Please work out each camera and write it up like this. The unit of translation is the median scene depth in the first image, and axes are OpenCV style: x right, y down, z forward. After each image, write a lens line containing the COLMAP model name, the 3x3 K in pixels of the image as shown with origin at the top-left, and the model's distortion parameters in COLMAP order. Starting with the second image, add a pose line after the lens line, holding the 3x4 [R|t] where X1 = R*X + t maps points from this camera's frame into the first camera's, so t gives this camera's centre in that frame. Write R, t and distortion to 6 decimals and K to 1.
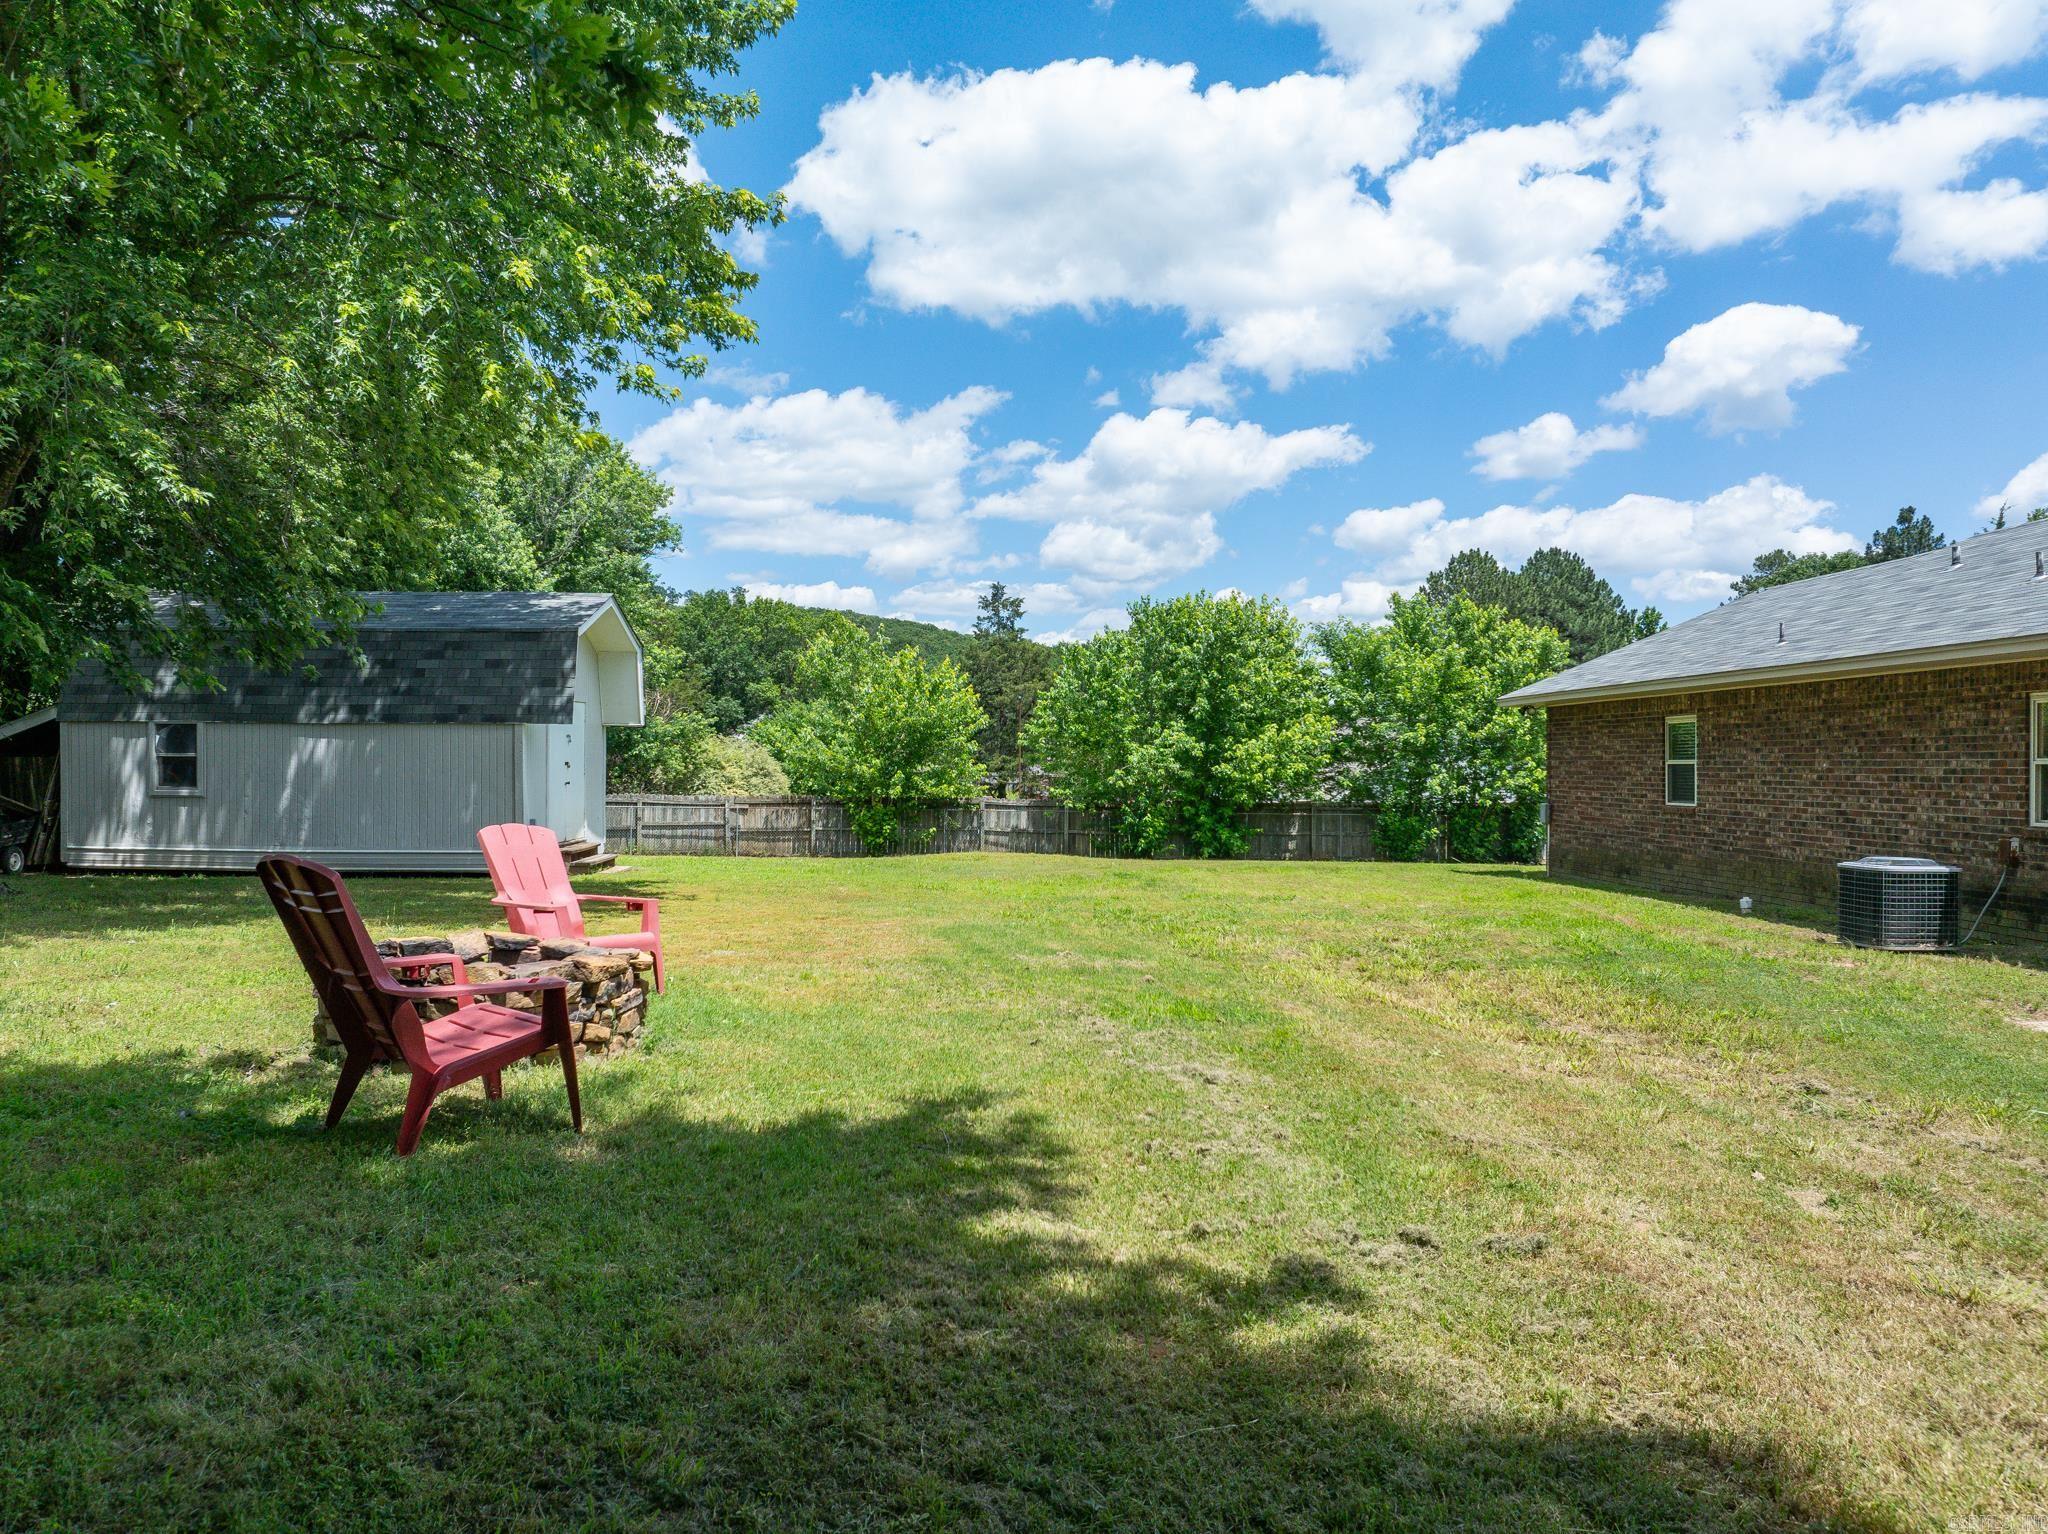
lens RADIAL K [[1444.1, 0, 1033.4], [0, 1444.1, 758.9], [0, 0, 1]] dist [-0.038991, -0.005427]
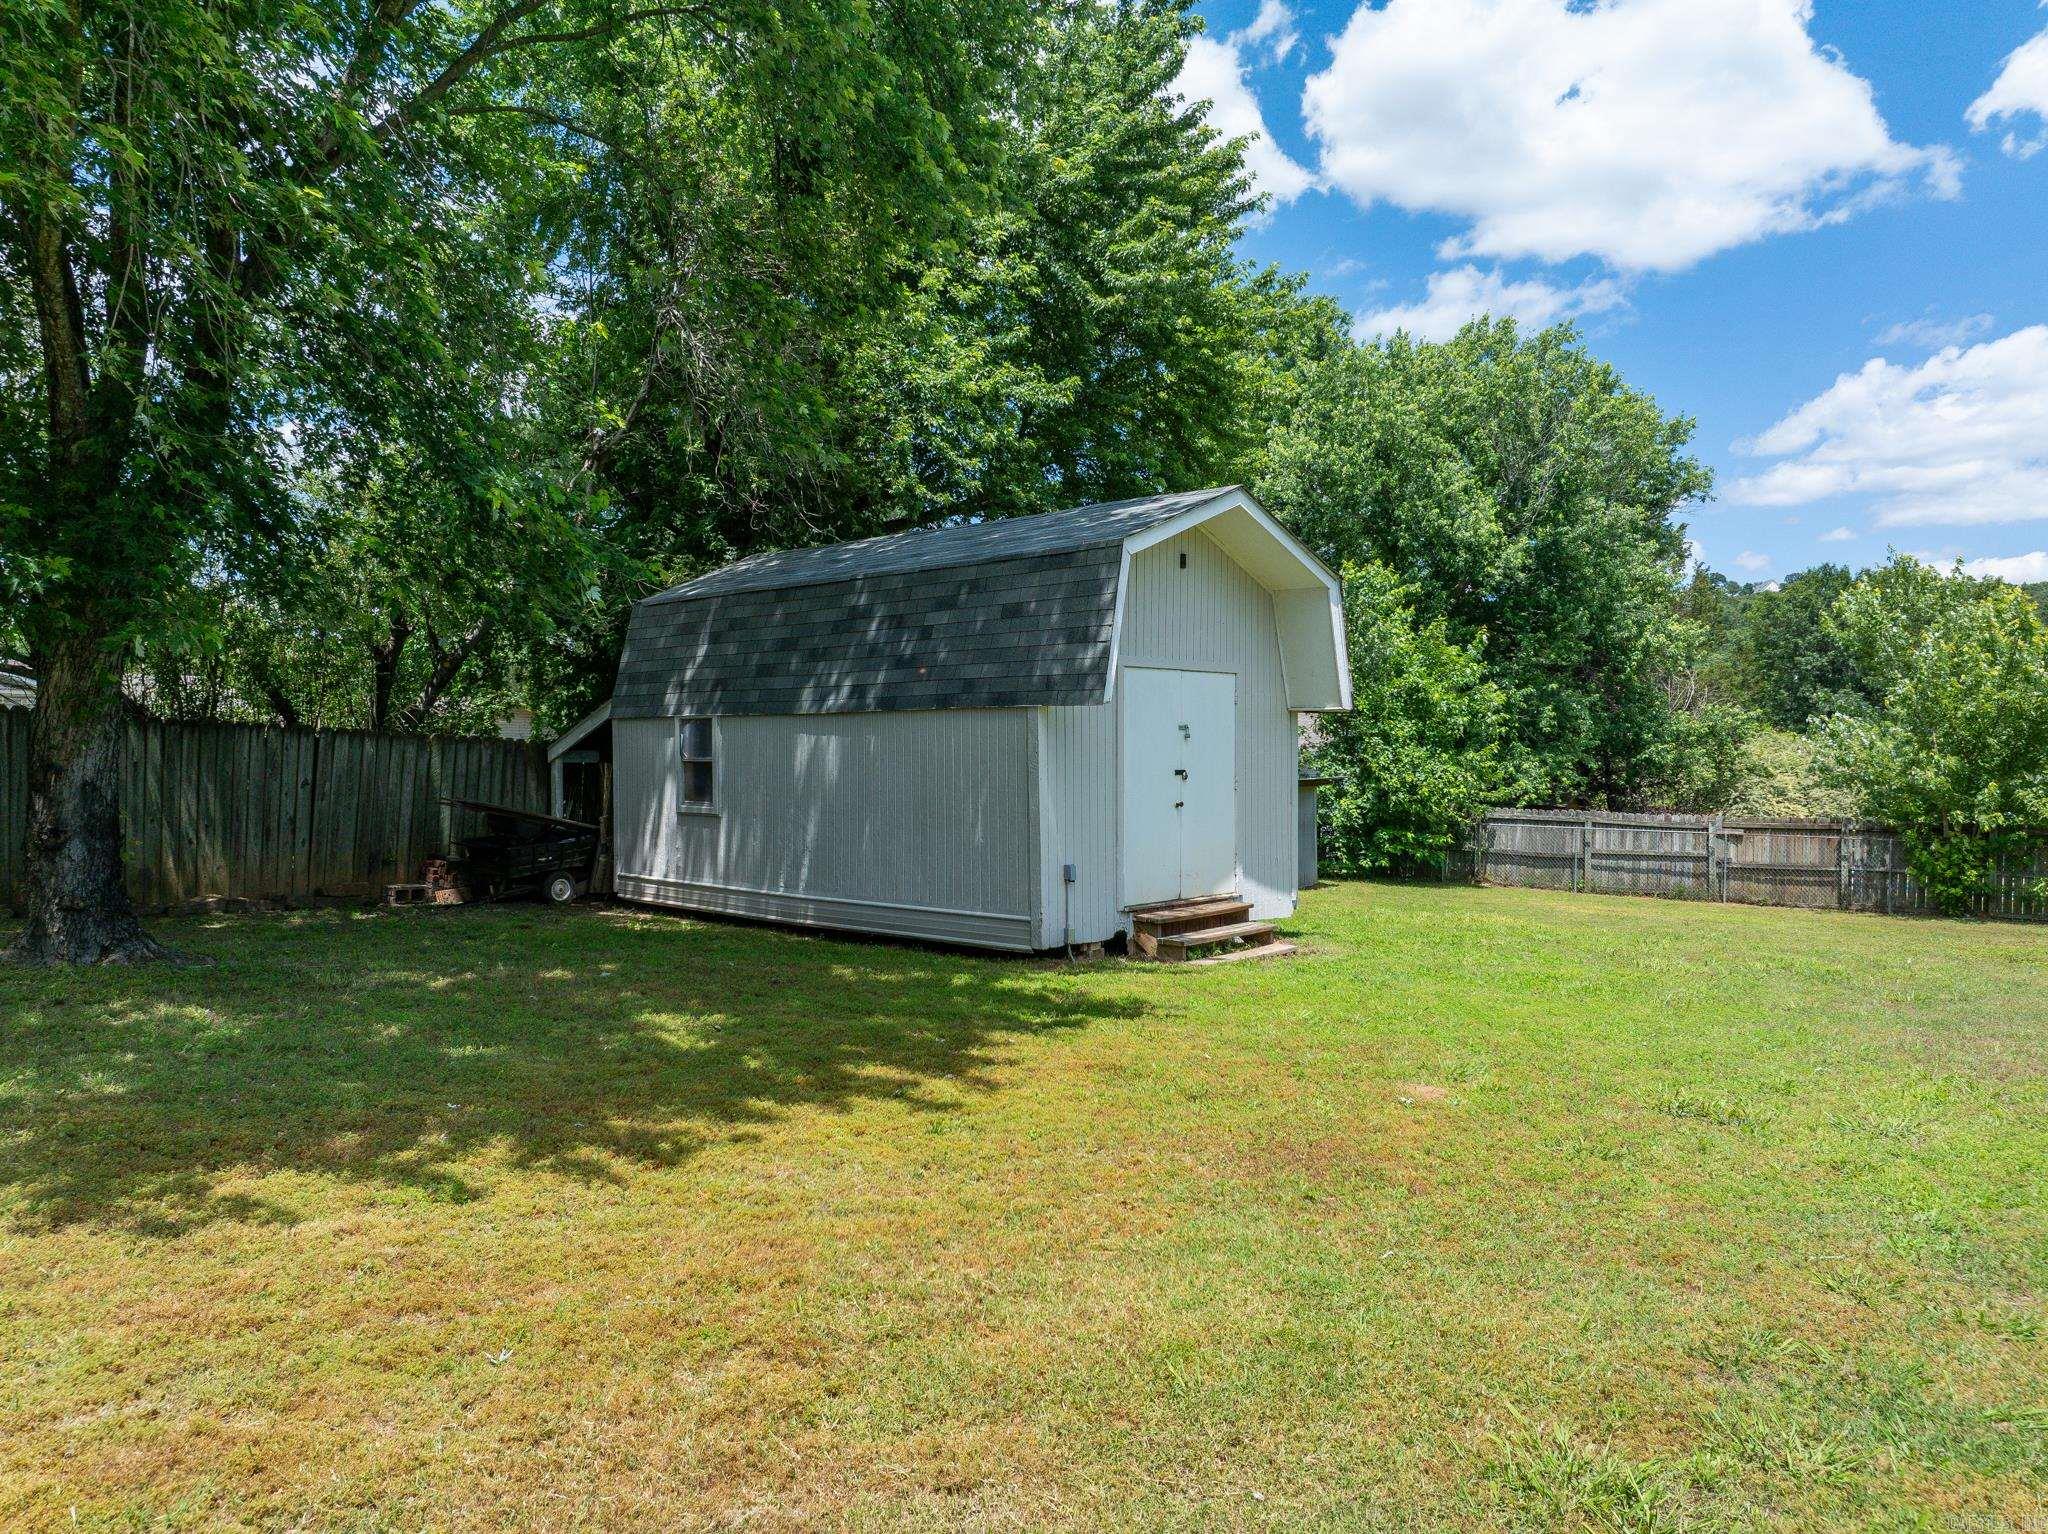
lens RADIAL K [[1444.1, 0, 1033.4], [0, 1444.1, 758.9], [0, 0, 1]] dist [-0.038991, -0.005427]
pose [[0.730717, -0.002100, -0.682678, 0.024527], [-0.000033, 0.999995, -0.003111, -0.000391], [0.682681, 0.002296, 0.730713, 0.257627]]
